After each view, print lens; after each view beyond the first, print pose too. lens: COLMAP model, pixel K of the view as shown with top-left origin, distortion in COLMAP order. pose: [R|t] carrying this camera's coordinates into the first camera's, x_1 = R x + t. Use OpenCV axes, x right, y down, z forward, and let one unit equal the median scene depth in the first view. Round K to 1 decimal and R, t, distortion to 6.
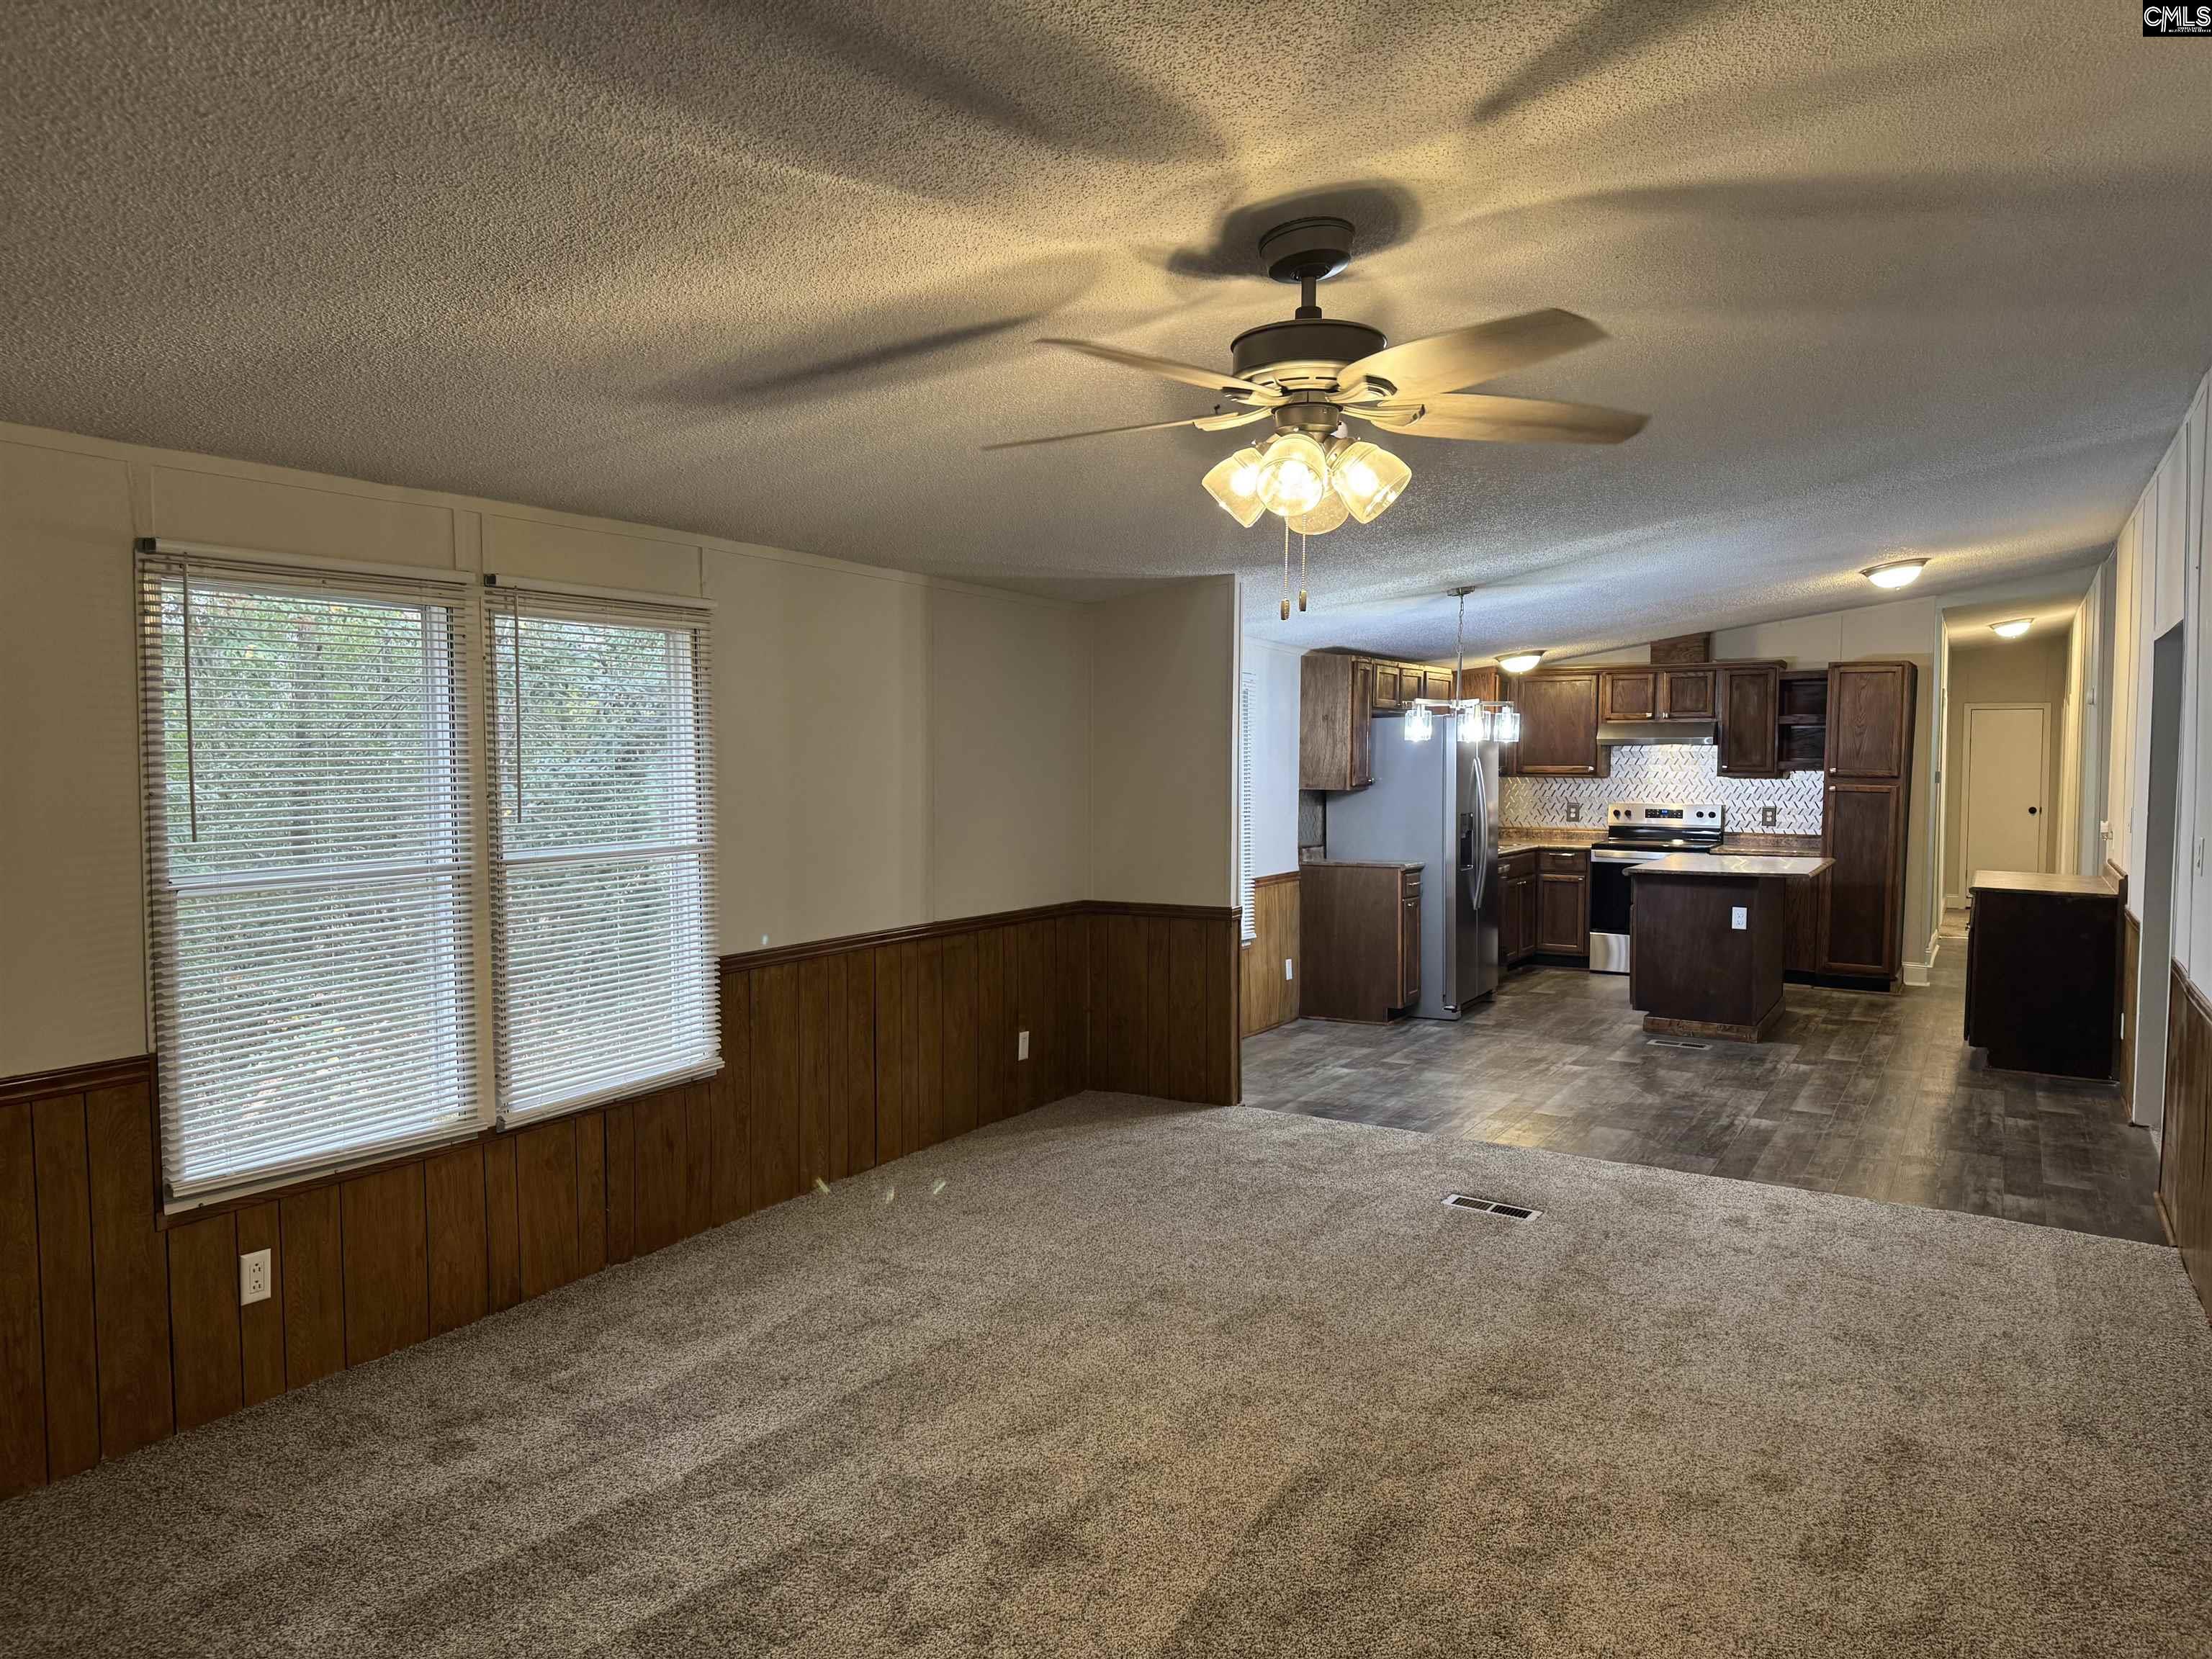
lens RADIAL K [[1558.8, 0, 1106.0], [0, 1558.8, 829.5], [0, 0, 1]] dist [0.108715, -0.170204]
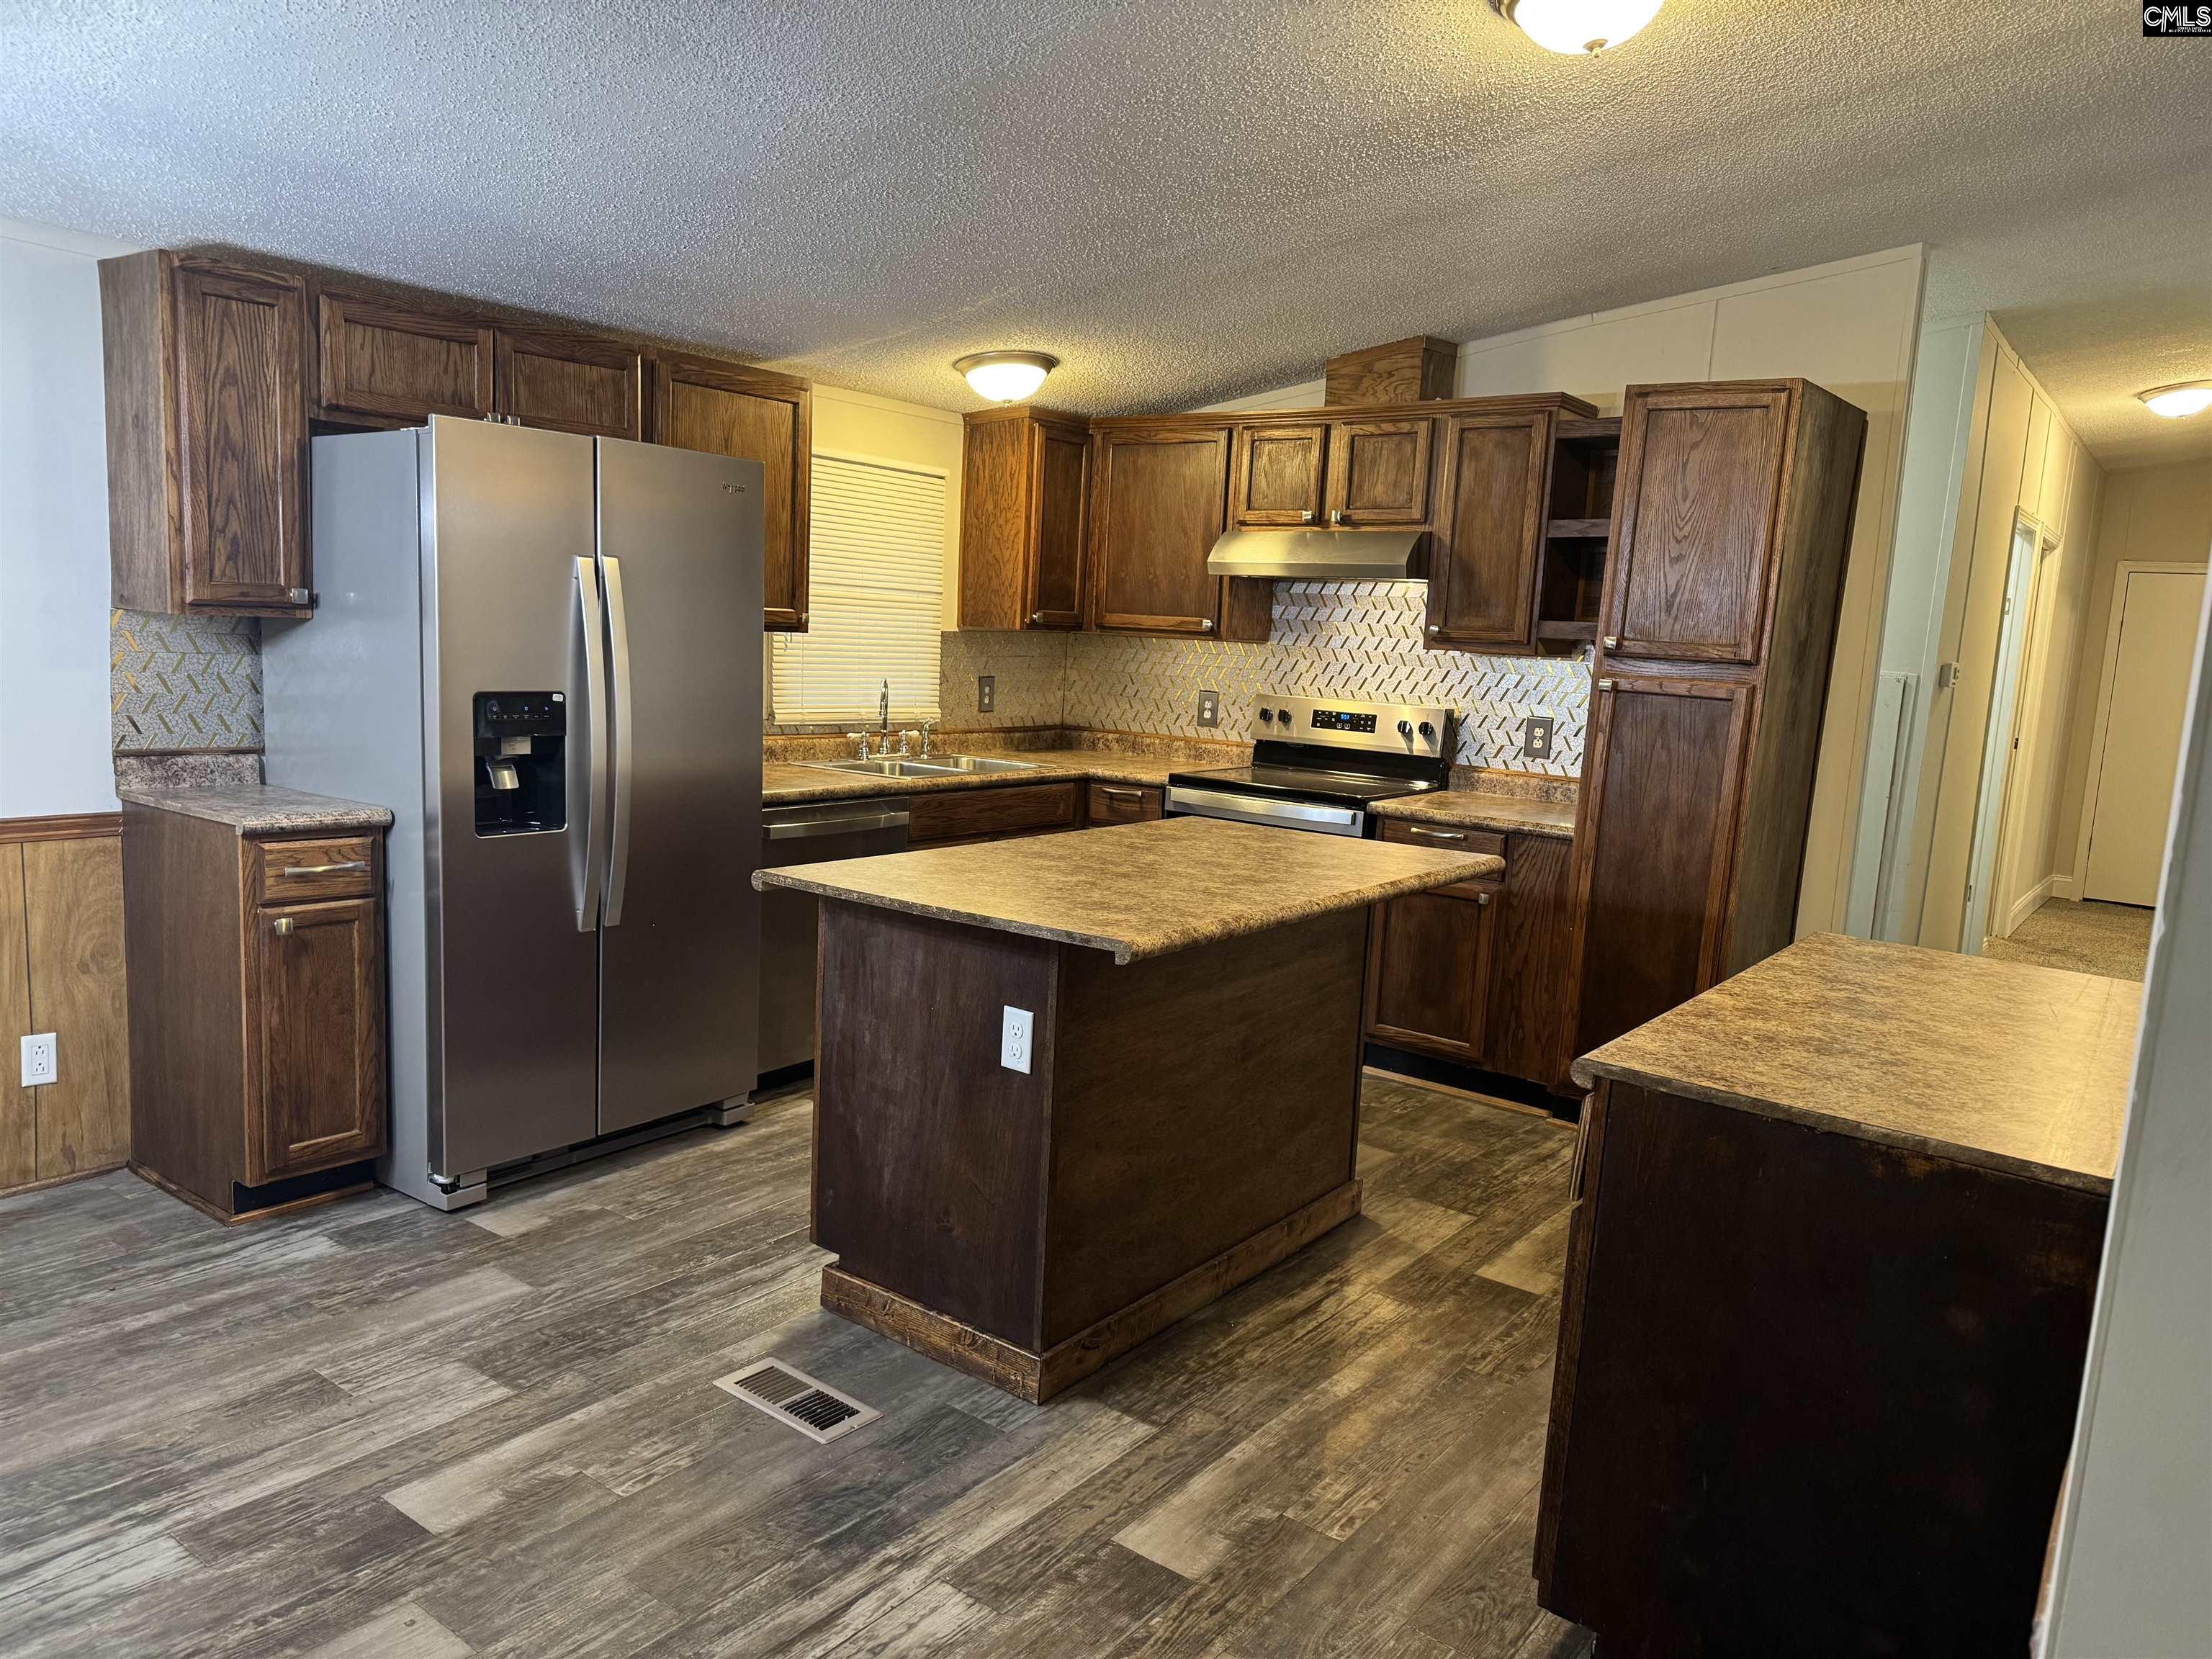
lens RADIAL K [[1558.8, 0, 1106.0], [0, 1558.8, 829.5], [0, 0, 1]] dist [0.108715, -0.170204]
pose [[0.990582, 0.063278, -0.121419, 0.354831], [-0.052984, 0.994867, 0.086209, -0.015023], [0.126251, -0.078964, 0.988851, 0.519169]]
